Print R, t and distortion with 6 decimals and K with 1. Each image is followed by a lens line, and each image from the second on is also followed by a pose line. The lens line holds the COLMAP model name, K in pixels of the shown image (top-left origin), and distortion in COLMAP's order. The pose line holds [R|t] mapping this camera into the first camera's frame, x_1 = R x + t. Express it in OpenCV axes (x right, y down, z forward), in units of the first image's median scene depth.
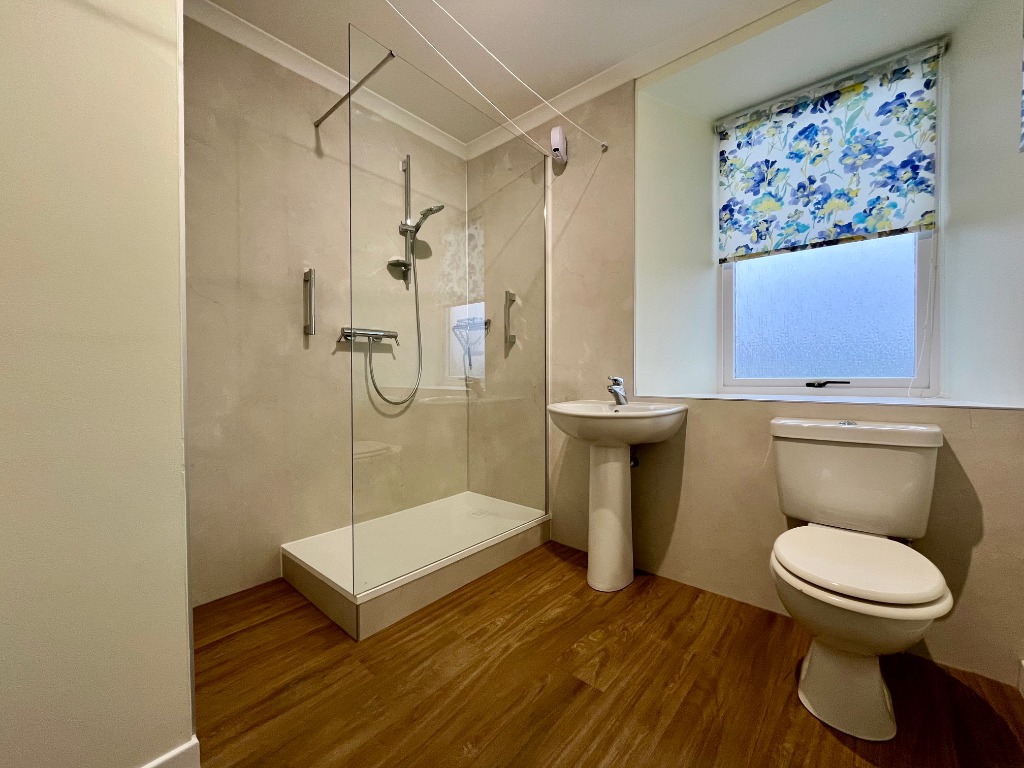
lens RADIAL K [[417.4, 0, 512.0], [0, 417.4, 377.9], [0, 0, 1]] dist [-0.004392, -0.000188]
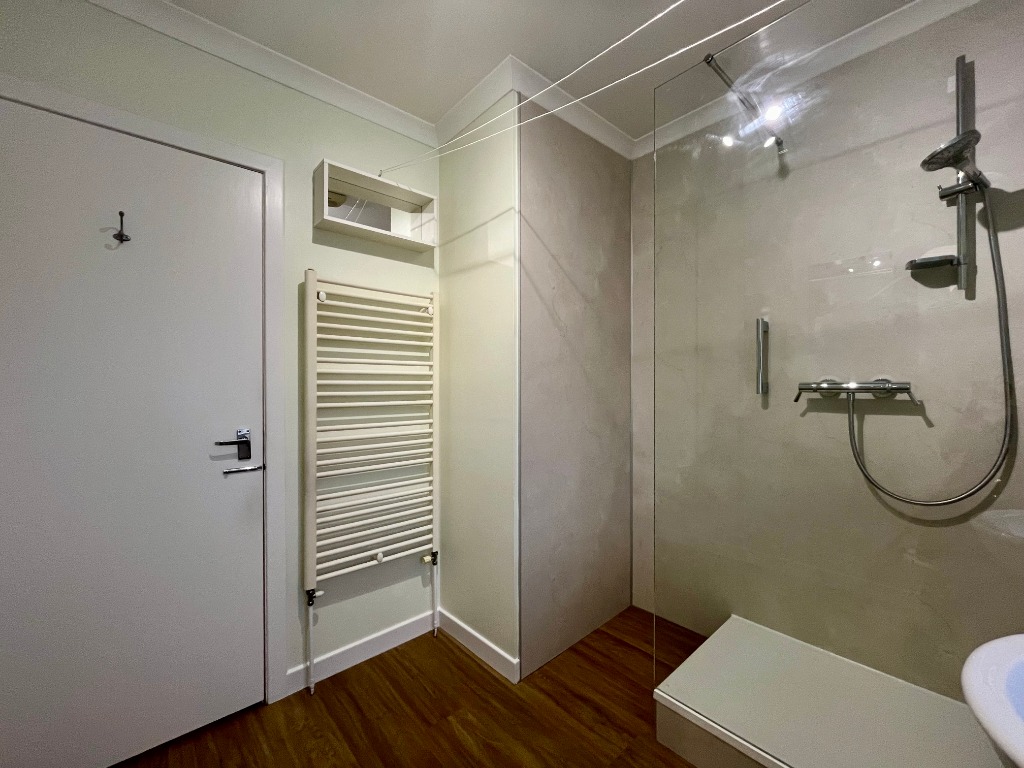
lens RADIAL K [[417.4, 0, 512.3], [0, 417.4, 387.1], [0, 0, 1]] dist [-0.004392, -0.000188]
pose [[-0.129495, -0.000296, -0.991580, 0.445578], [-0.013359, 0.999910, 0.001446, -0.111683], [0.991490, 0.013434, -0.129487, 0.597236]]
